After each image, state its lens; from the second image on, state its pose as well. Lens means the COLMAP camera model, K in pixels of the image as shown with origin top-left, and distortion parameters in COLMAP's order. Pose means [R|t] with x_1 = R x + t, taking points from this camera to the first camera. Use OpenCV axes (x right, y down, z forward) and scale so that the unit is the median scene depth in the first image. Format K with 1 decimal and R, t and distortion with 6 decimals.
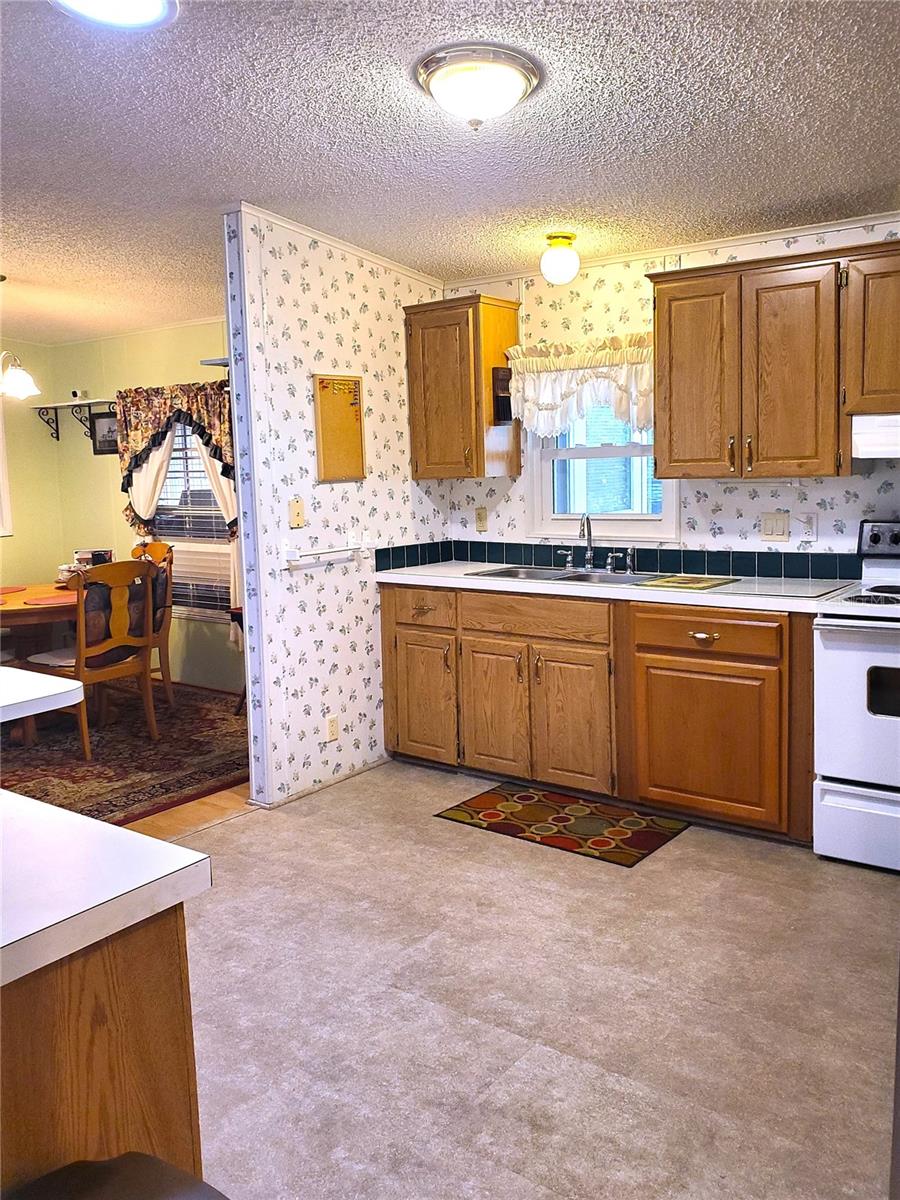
lens RADIAL K [[1005.4, 0, 456.1], [0, 1005.4, 574.8], [0, 0, 1]] dist [0.035280, -0.028254]
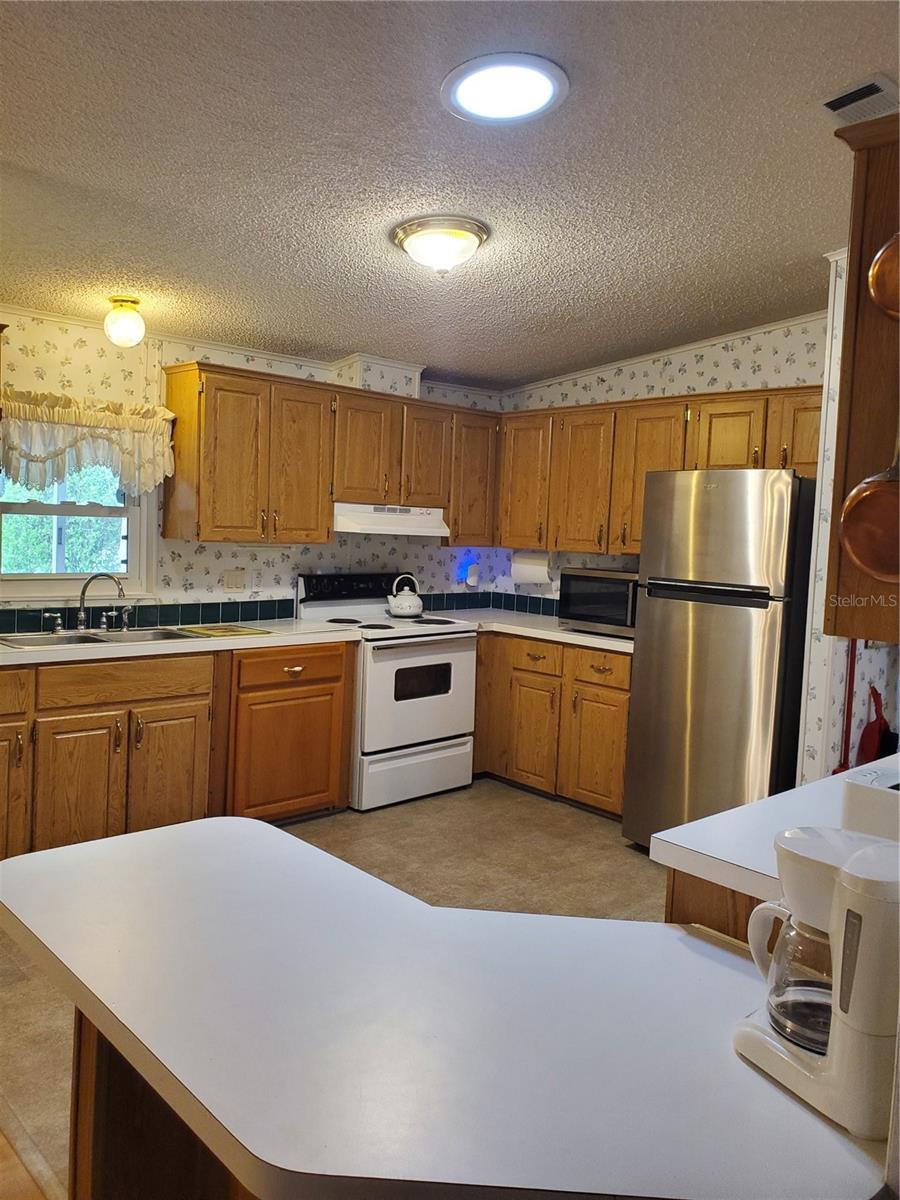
lens RADIAL K [[931.6, 0, 457.2], [0, 931.6, 575.2], [0, 0, 1]] dist [0.049866, -0.055927]
pose [[0.176198, -0.025857, 0.984015, -0.793404], [0.063522, 0.997870, 0.014846, -0.056413], [-0.982303, 0.059891, 0.177465, 0.543803]]
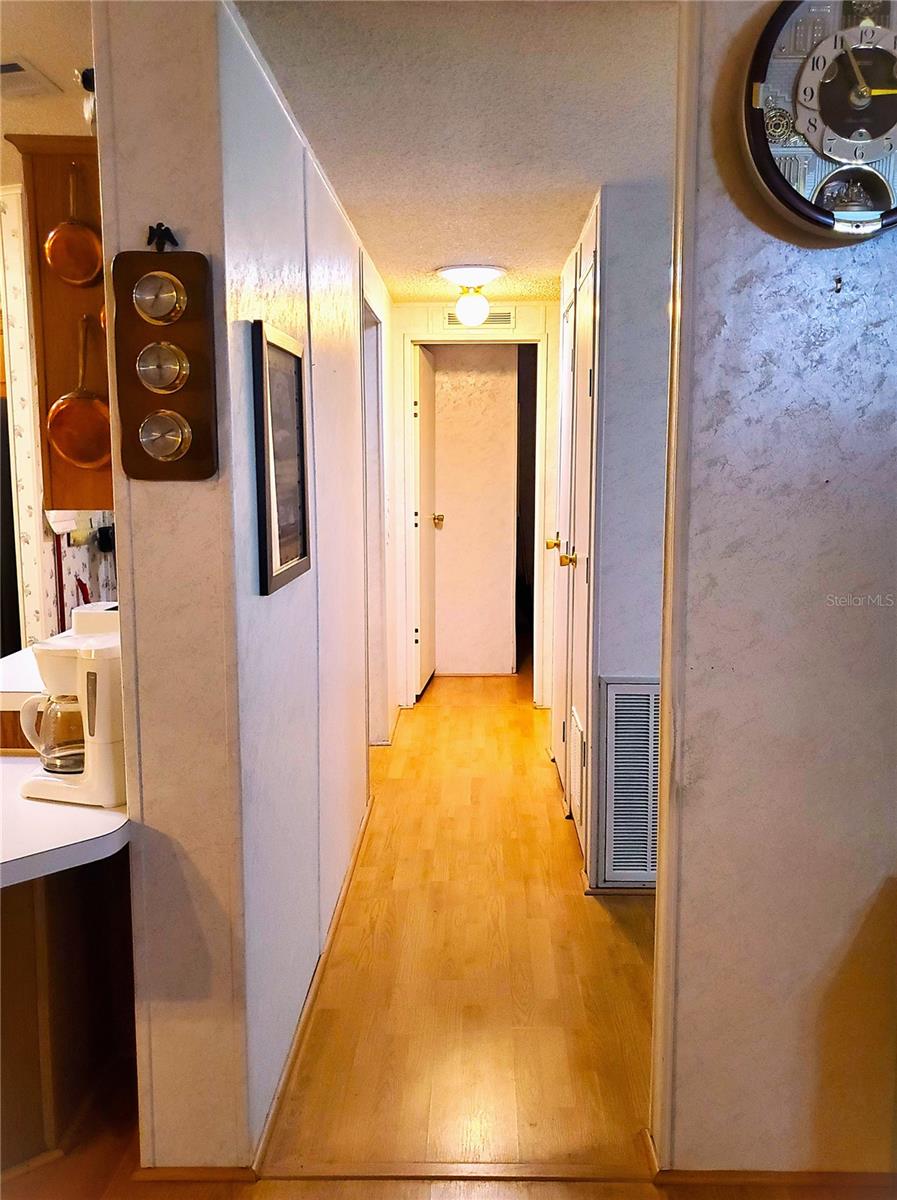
lens RADIAL K [[1005.4, 0, 457.5], [0, 1005.4, 591.6], [0, 0, 1]] dist [0.035280, -0.028254]
pose [[-0.577450, -0.079473, 0.812549, -0.988551], [0.109827, 0.978643, 0.173768, -0.045931], [-0.809005, 0.189582, -0.556390, 0.602814]]
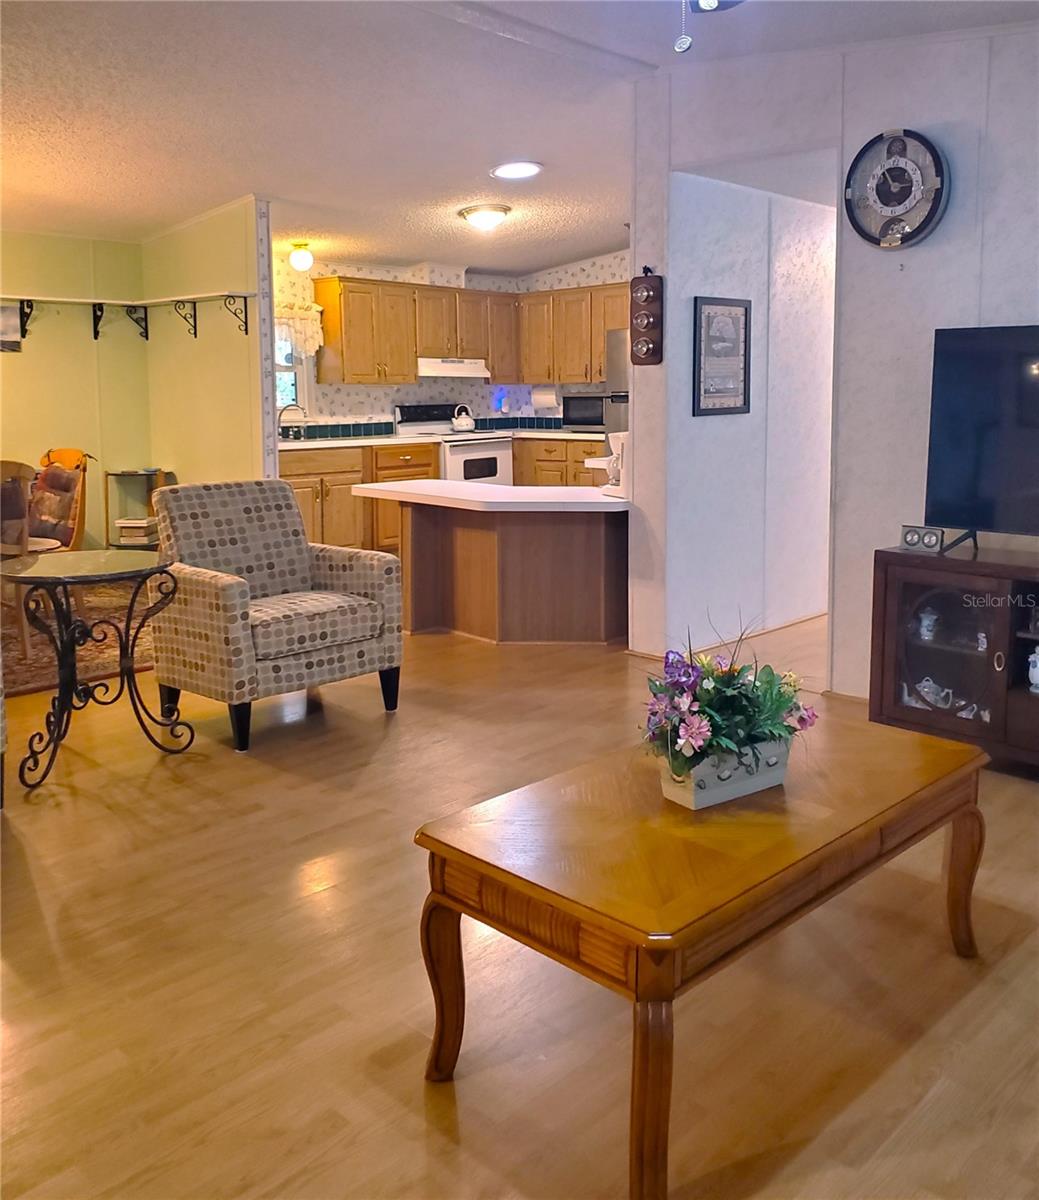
lens RADIAL K [[1048.7, 0, 551.9], [0, 1048.7, 503.4], [0, 0, 1]] dist [0.063694, -0.067148]
pose [[0.098012, -0.084441, 0.991596, -1.762519], [0.116525, 0.990514, 0.072831, 0.027598], [-0.988340, 0.108408, 0.106922, 0.438694]]
